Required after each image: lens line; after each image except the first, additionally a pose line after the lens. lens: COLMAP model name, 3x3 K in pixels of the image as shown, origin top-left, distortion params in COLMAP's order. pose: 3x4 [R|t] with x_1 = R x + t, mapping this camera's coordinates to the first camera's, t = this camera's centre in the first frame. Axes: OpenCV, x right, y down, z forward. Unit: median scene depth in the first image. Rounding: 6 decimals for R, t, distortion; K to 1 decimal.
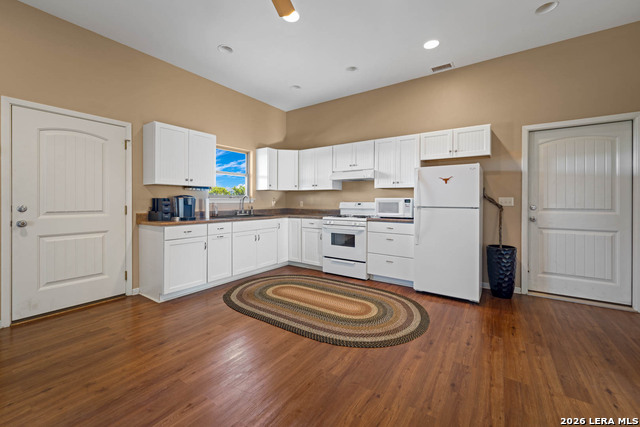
lens RADIAL K [[262.5, 0, 320.7], [0, 262.5, 201.7], [0, 0, 1]] dist [-0.002122, -0.000798]
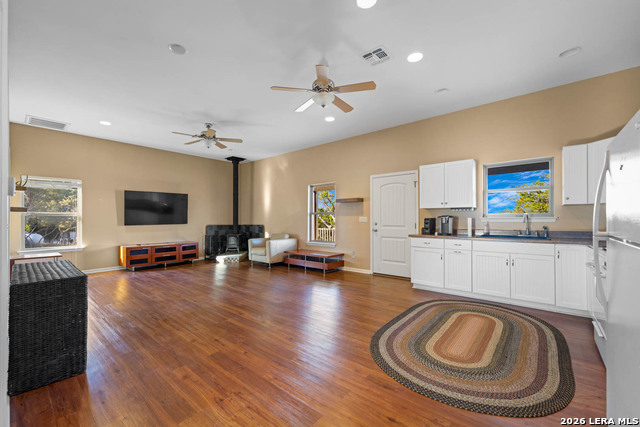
lens RADIAL K [[262.5, 0, 320.4], [0, 262.5, 216.7], [0, 0, 1]] dist [-0.002122, -0.000798]
pose [[-0.107617, -0.010281, -0.994139, 0.939383], [-0.000419, 0.999947, -0.010295, -0.006322], [0.994192, -0.000691, -0.107616, 0.634810]]
